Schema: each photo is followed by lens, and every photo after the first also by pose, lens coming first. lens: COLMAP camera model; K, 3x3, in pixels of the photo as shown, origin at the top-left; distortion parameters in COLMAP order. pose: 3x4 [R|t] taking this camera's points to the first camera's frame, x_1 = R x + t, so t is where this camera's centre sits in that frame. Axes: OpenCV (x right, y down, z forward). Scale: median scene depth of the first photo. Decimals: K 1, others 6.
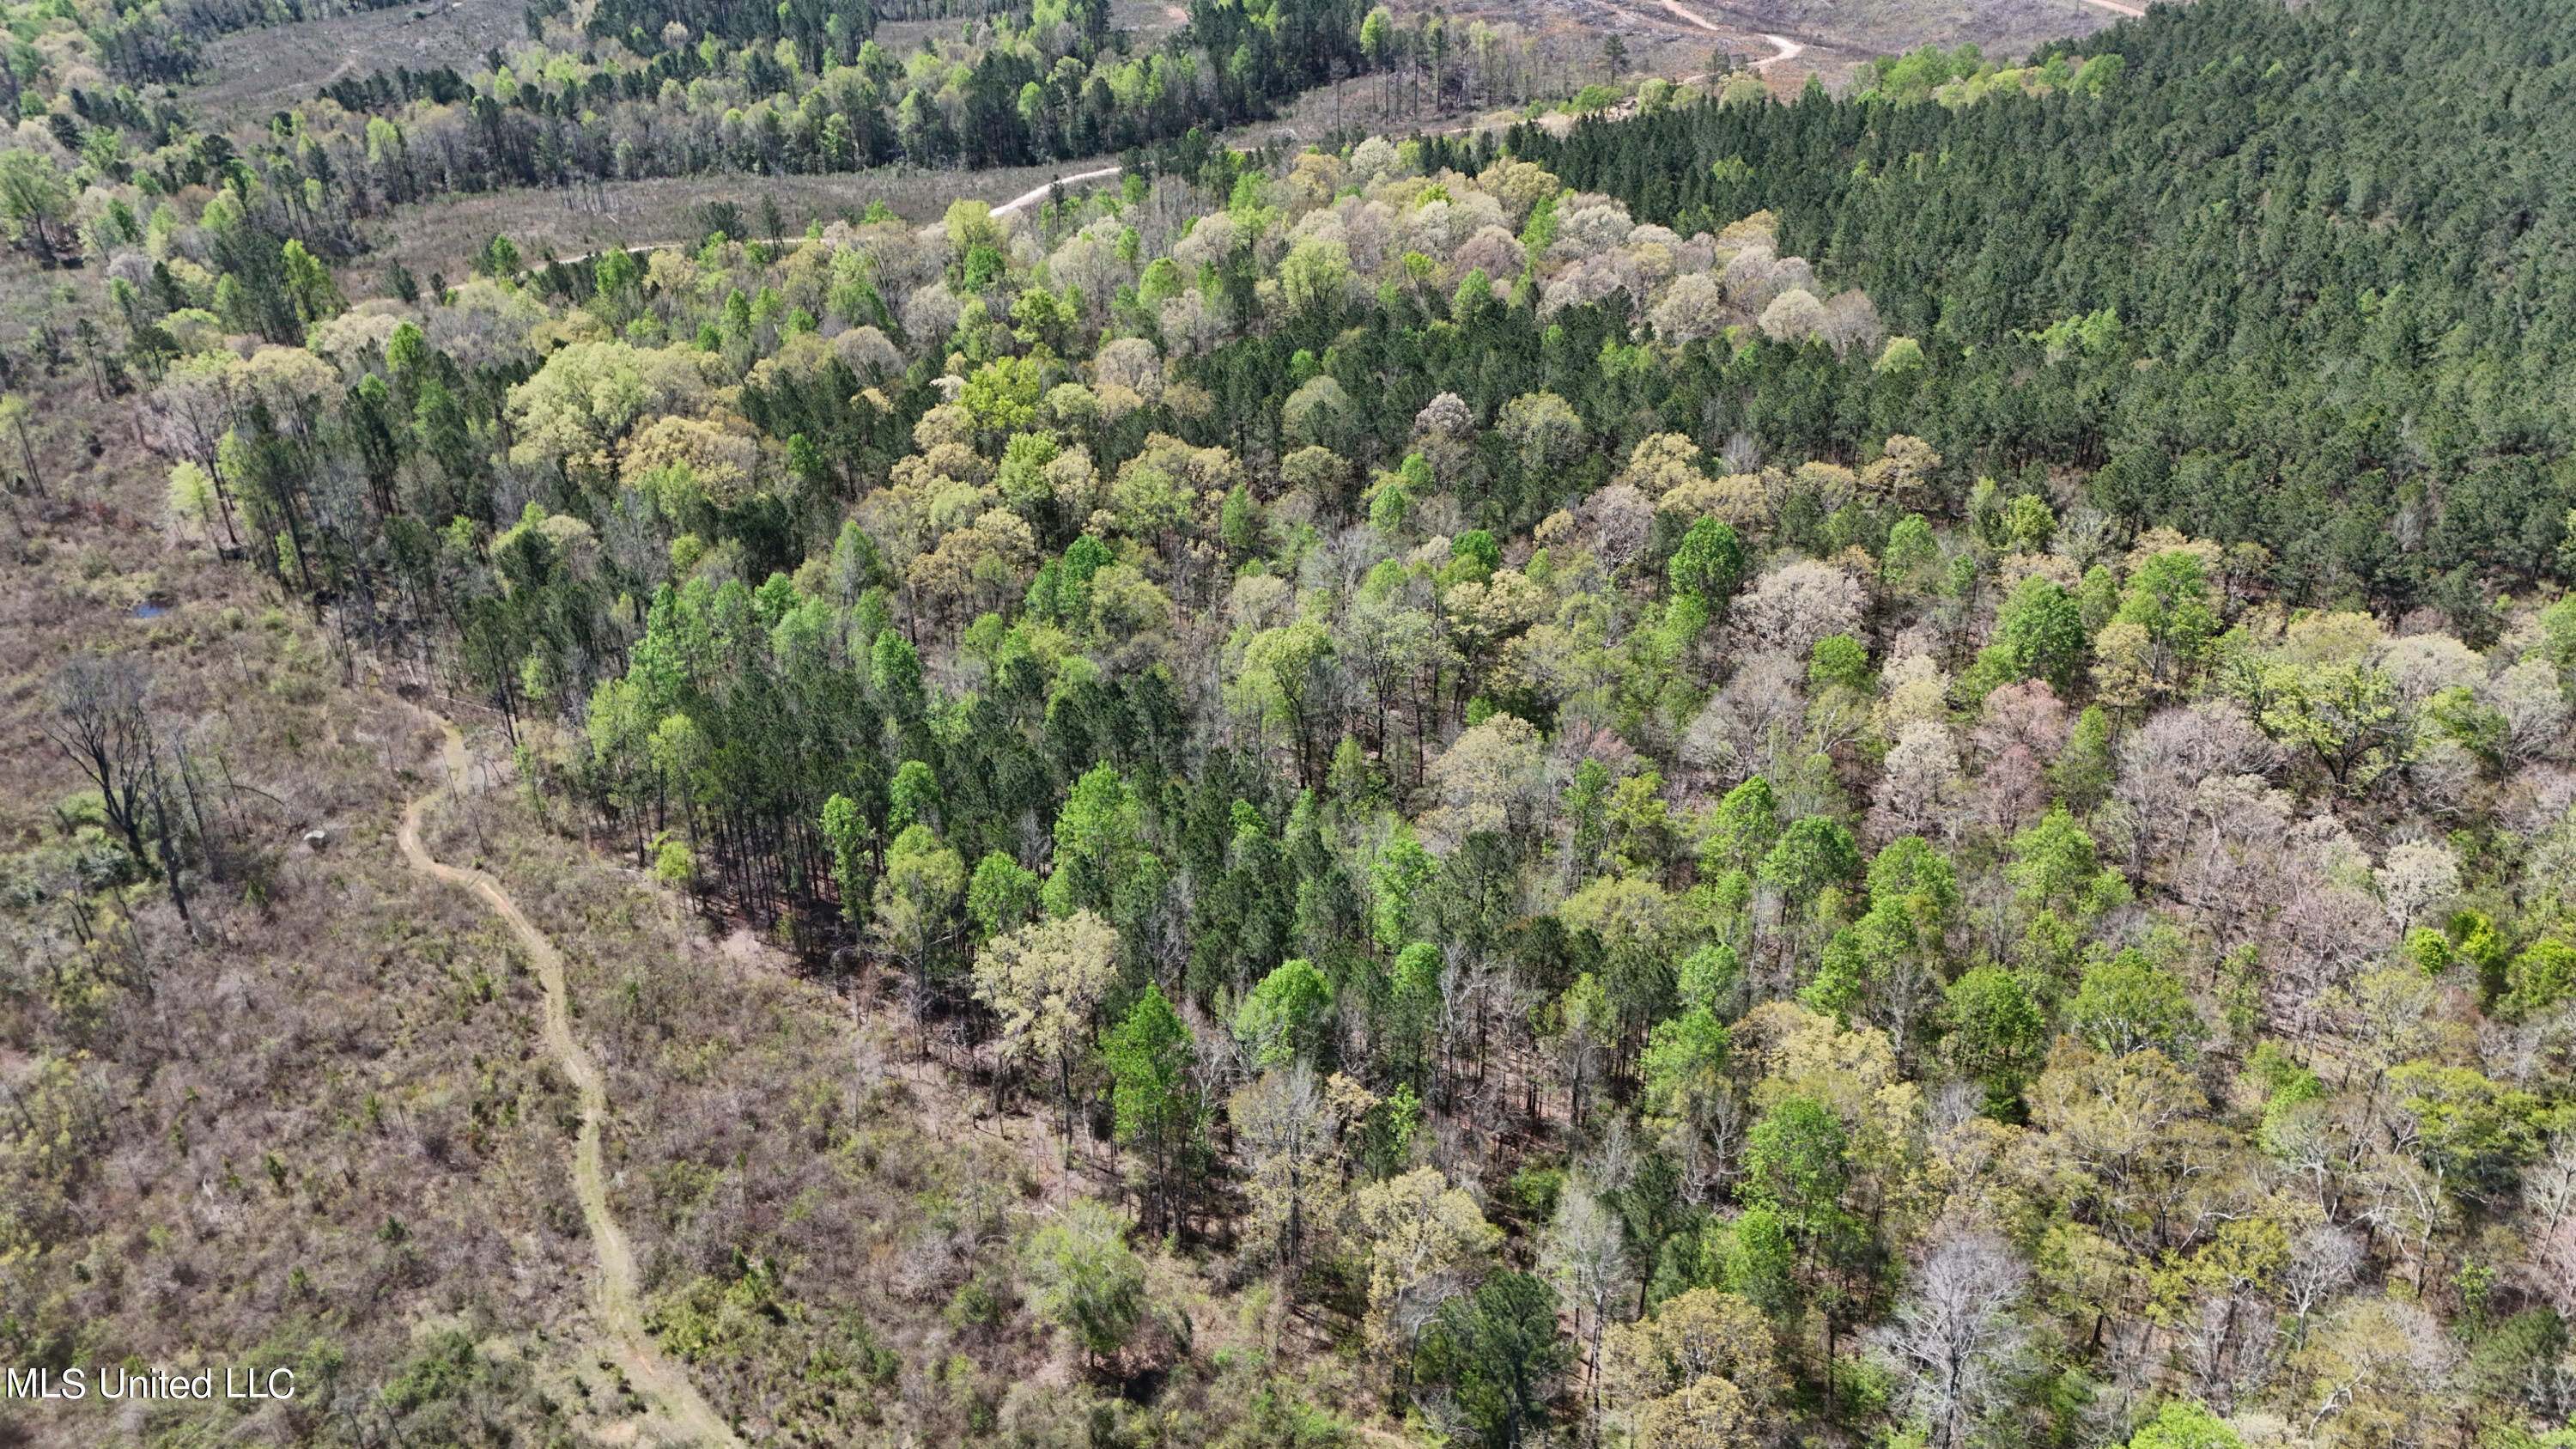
lens RADIAL K [[1873.7, 0, 1284.7], [0, 1873.7, 731.3], [0, 0, 1]] dist [0.074347, -0.068709]
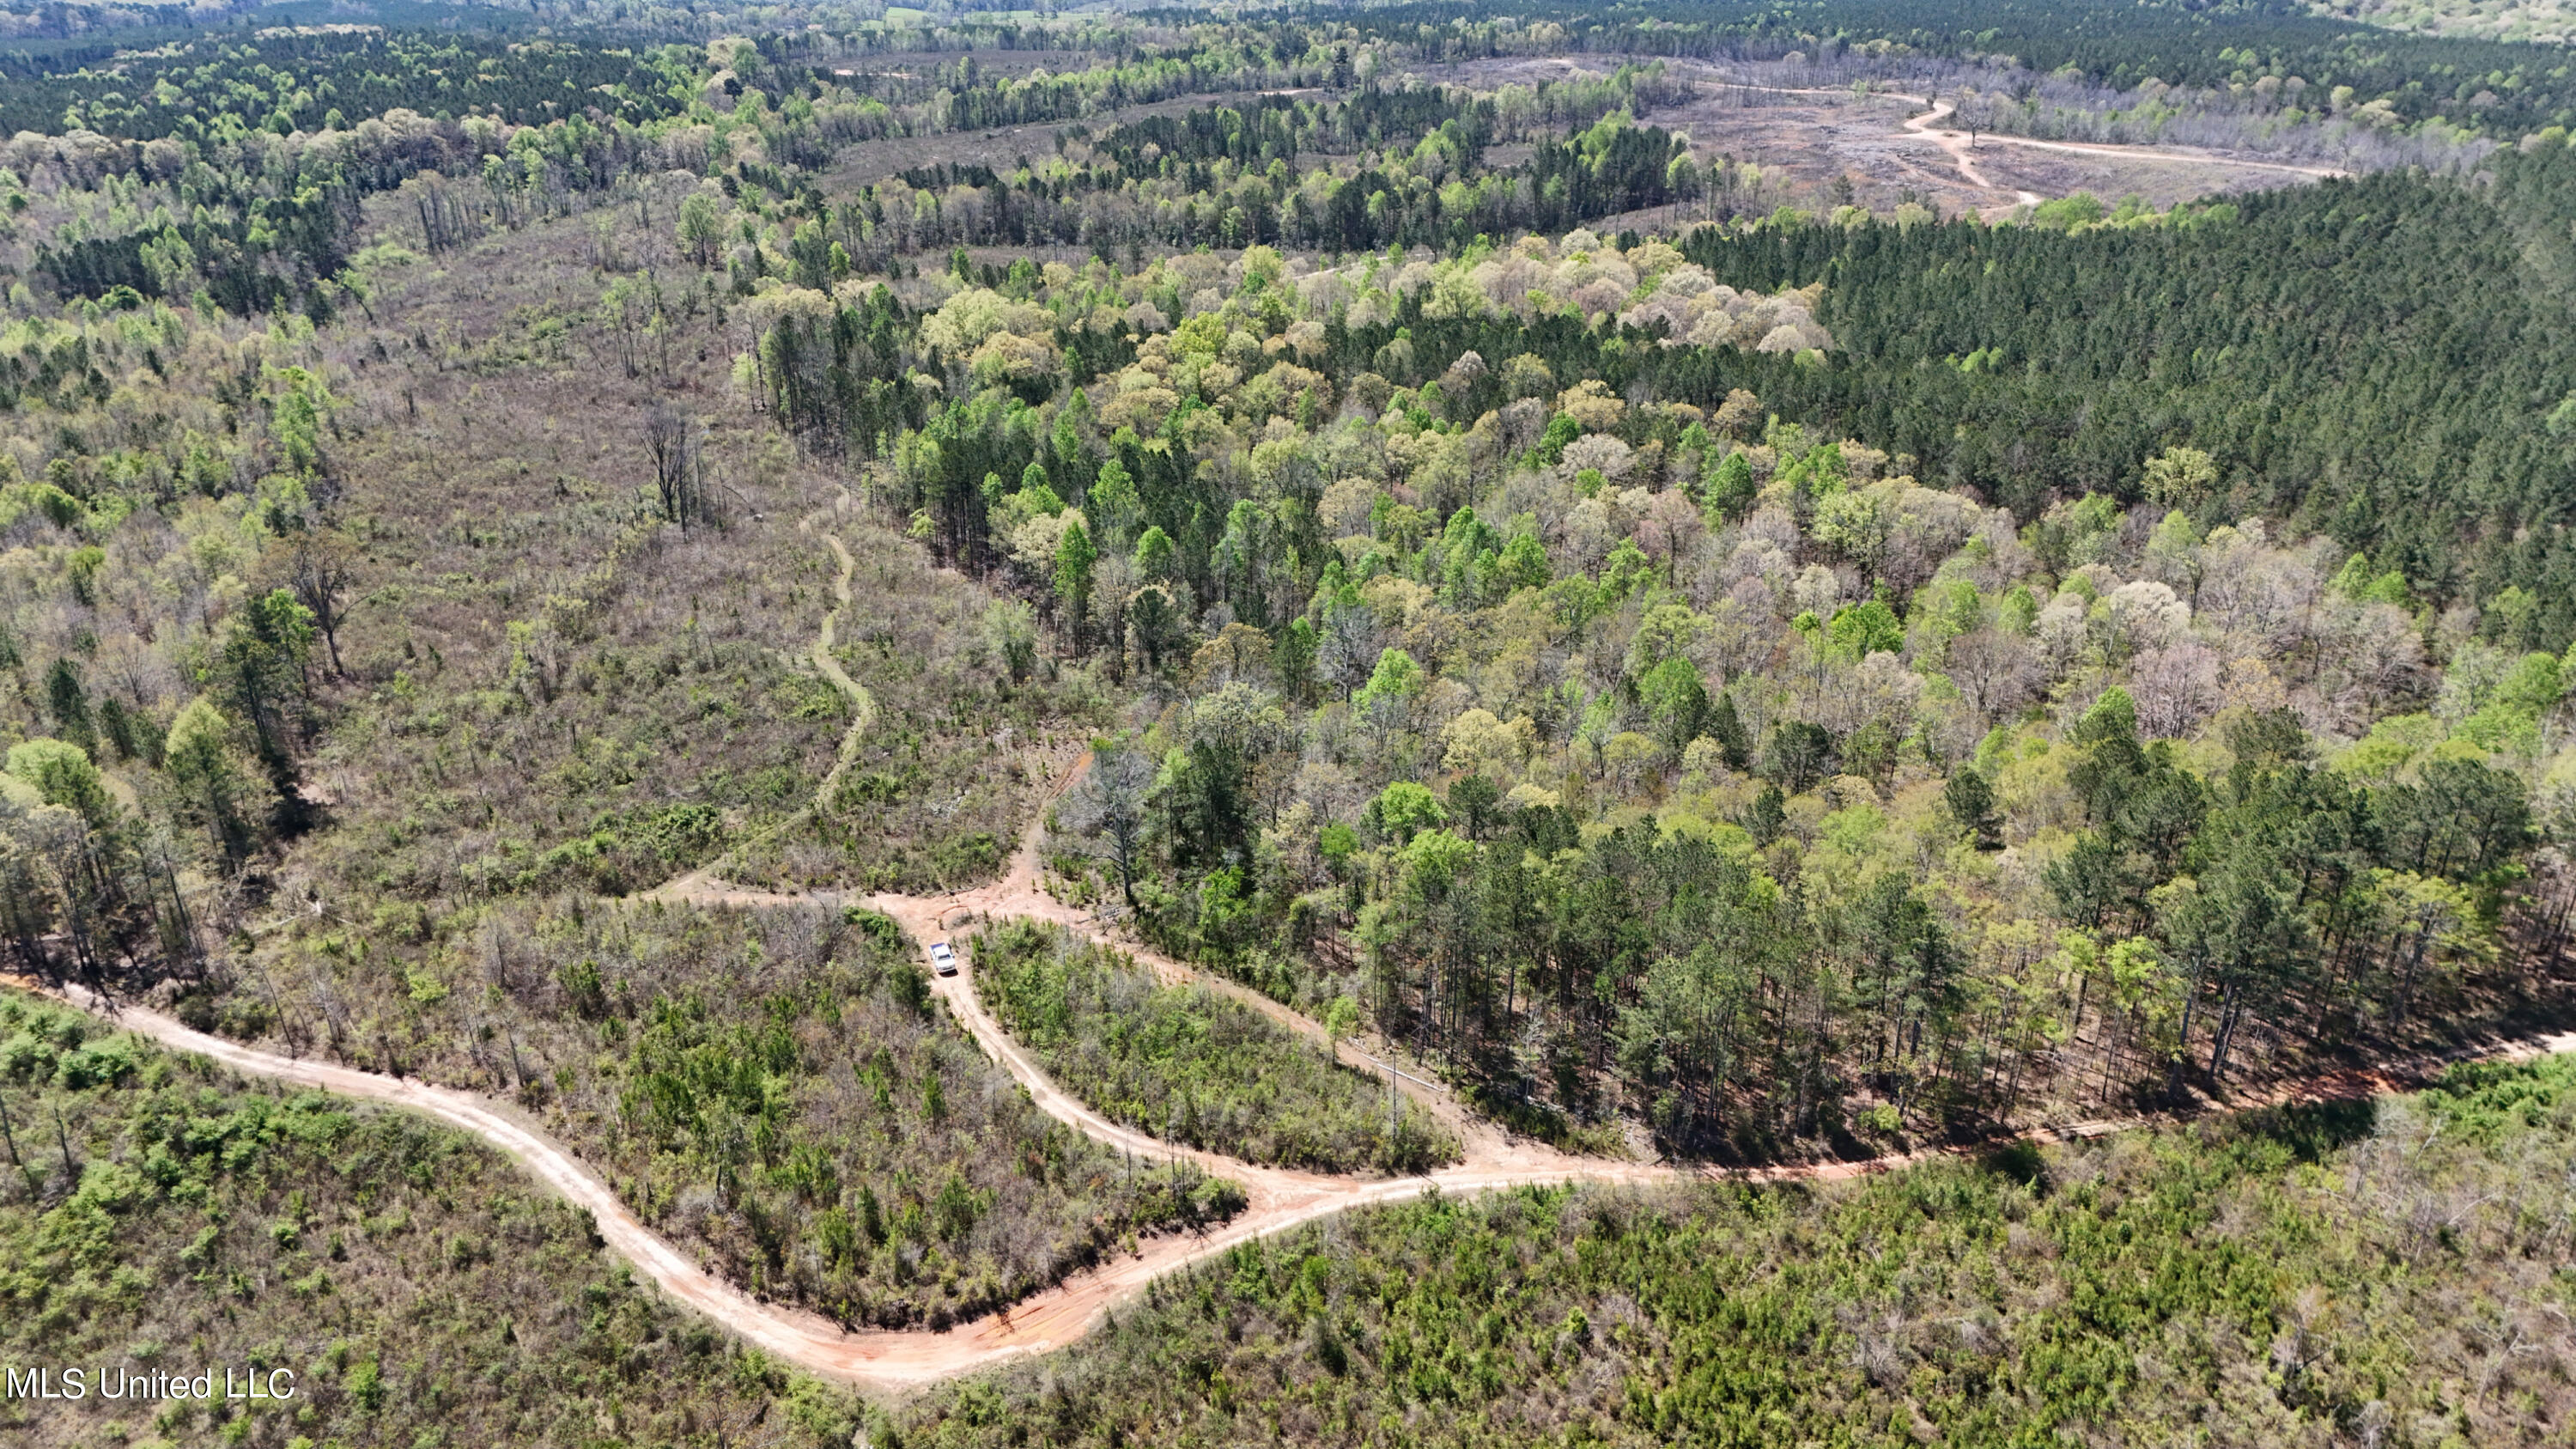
lens RADIAL K [[1873.7, 0, 1291.4], [0, 1873.7, 723.9], [0, 0, 1]] dist [0.074347, -0.068709]
pose [[0.958057, 0.125647, -0.257564, 0.525170], [-0.148590, 0.986307, -0.071557, 0.345920], [0.245046, 0.106827, 0.963608, -0.658085]]
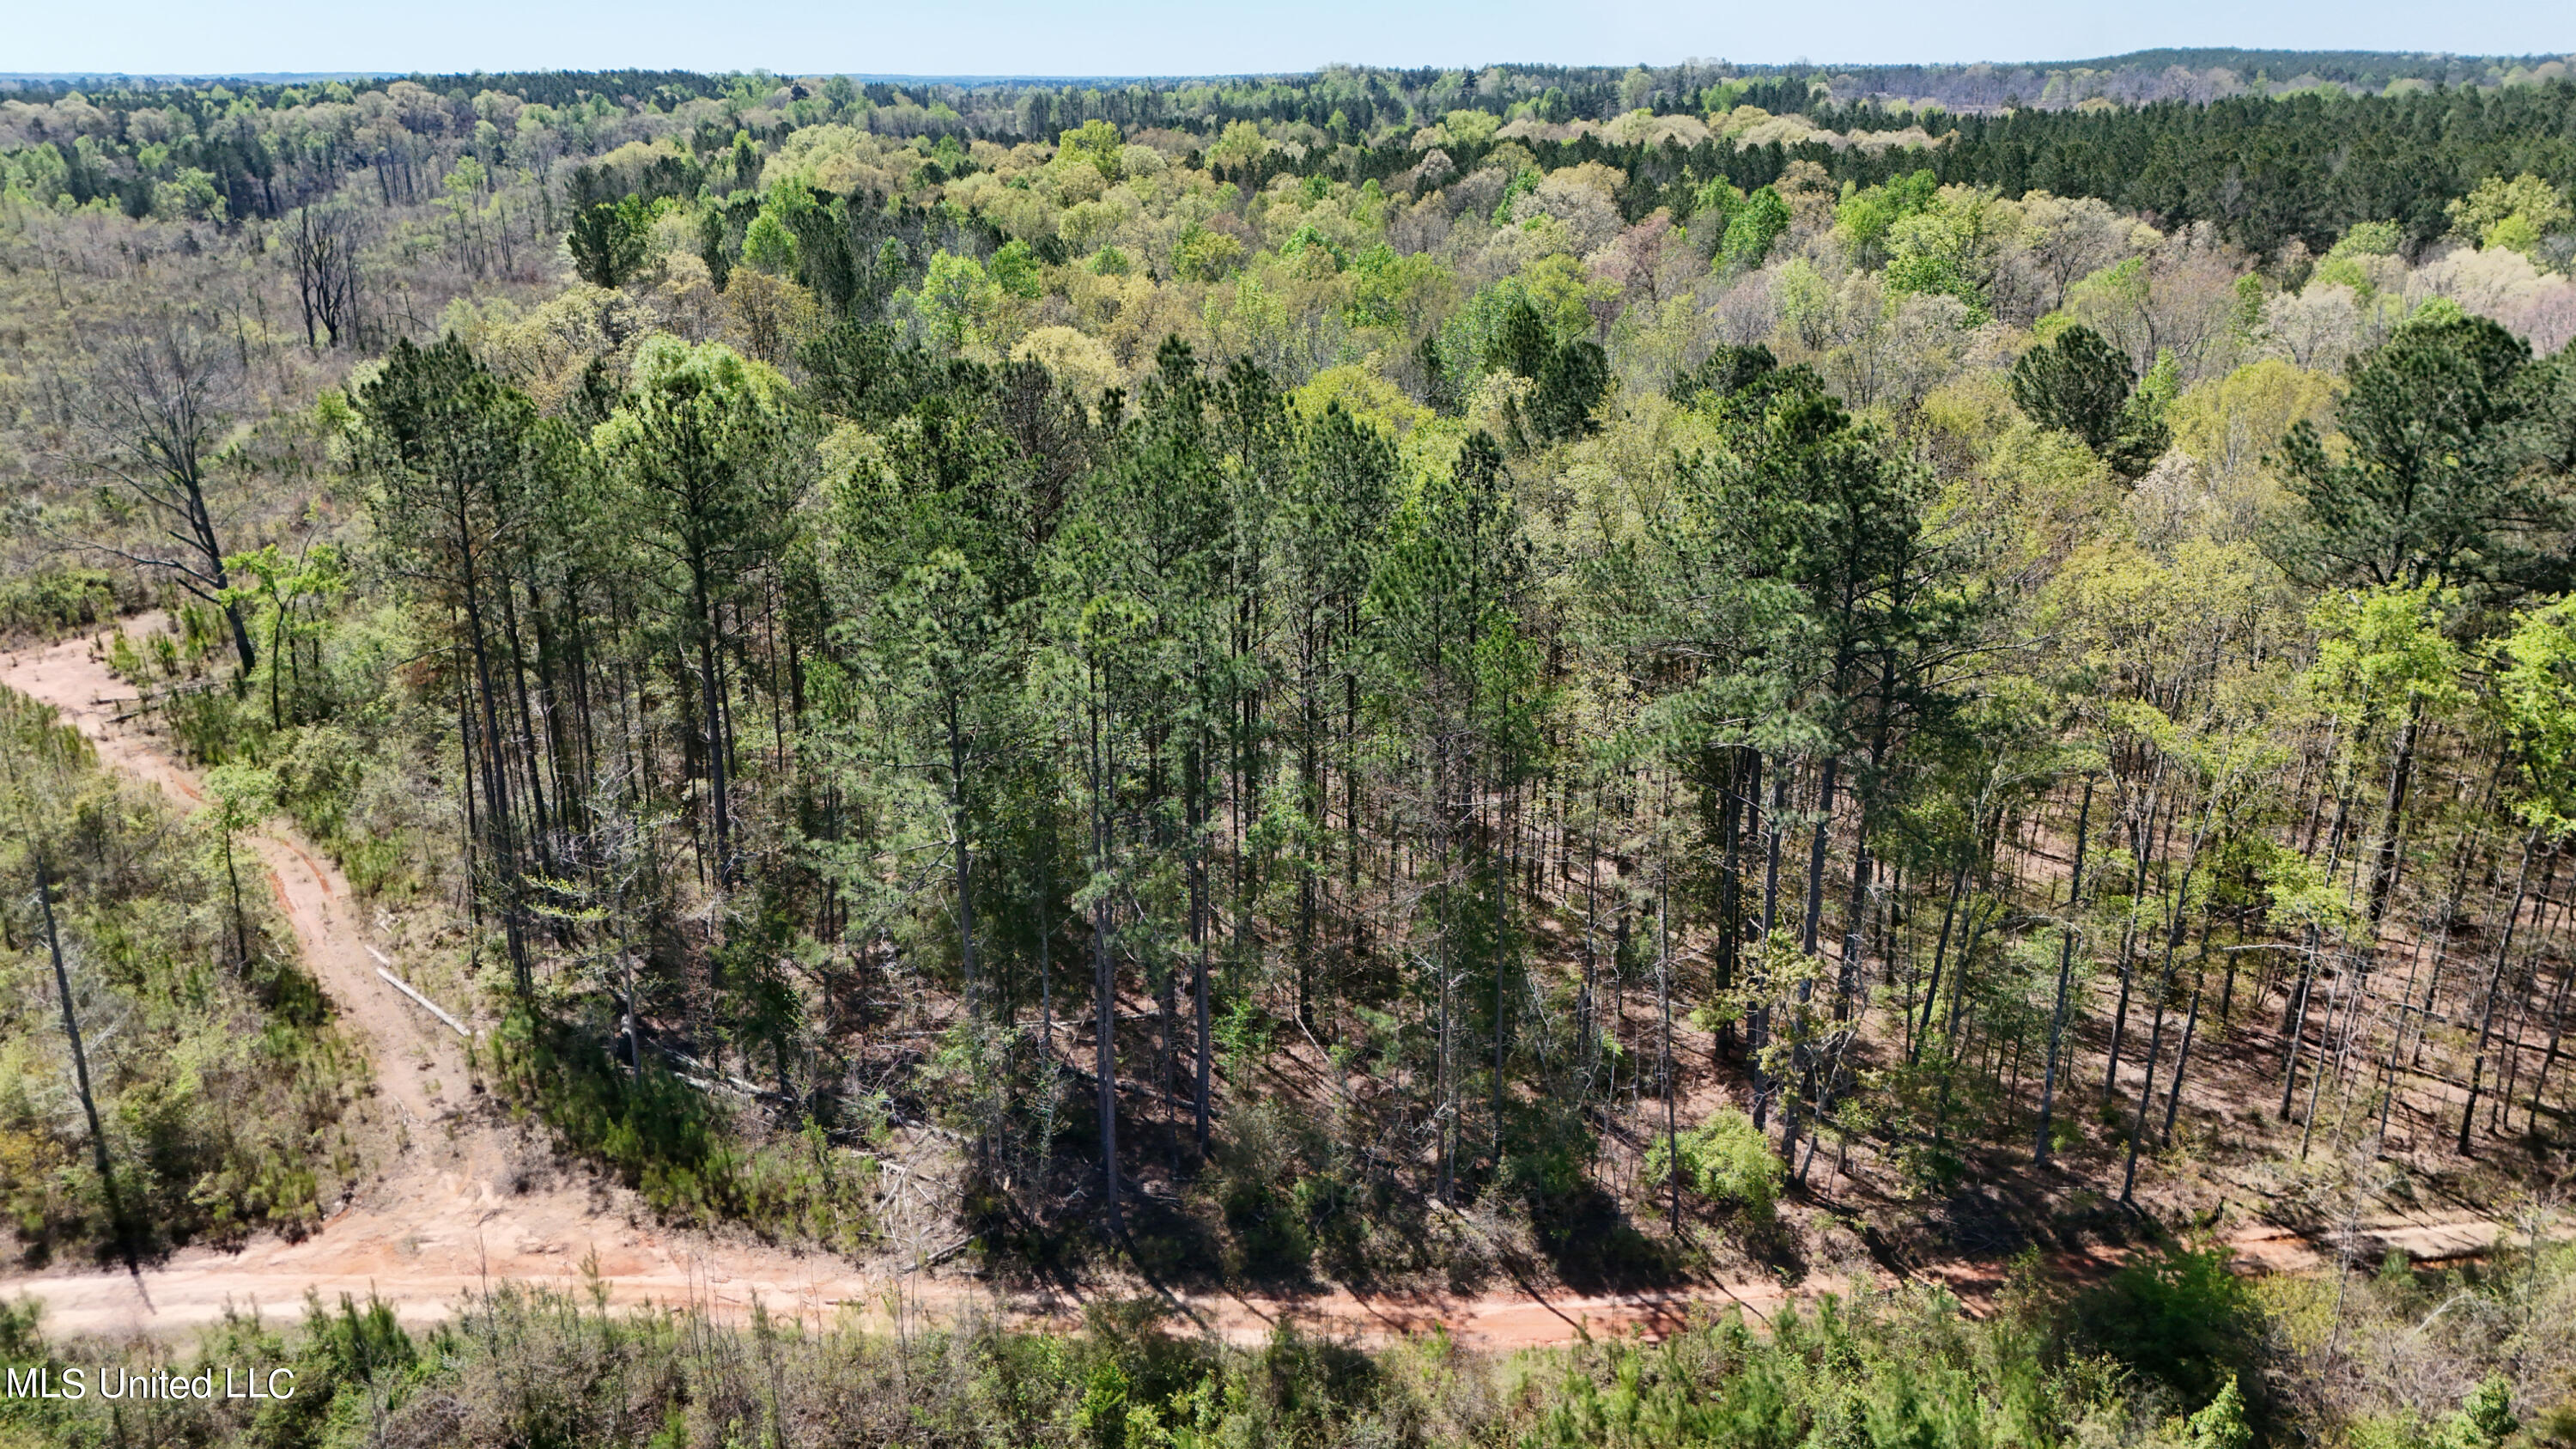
lens RADIAL K [[1873.7, 0, 1283.2], [0, 1873.7, 729.1], [0, 0, 1]] dist [0.074347, -0.068709]
pose [[0.921849, 0.131451, -0.364576, 0.622470], [-0.187557, 0.974539, -0.122869, 0.411069], [0.339143, 0.181645, 0.923032, 0.025028]]
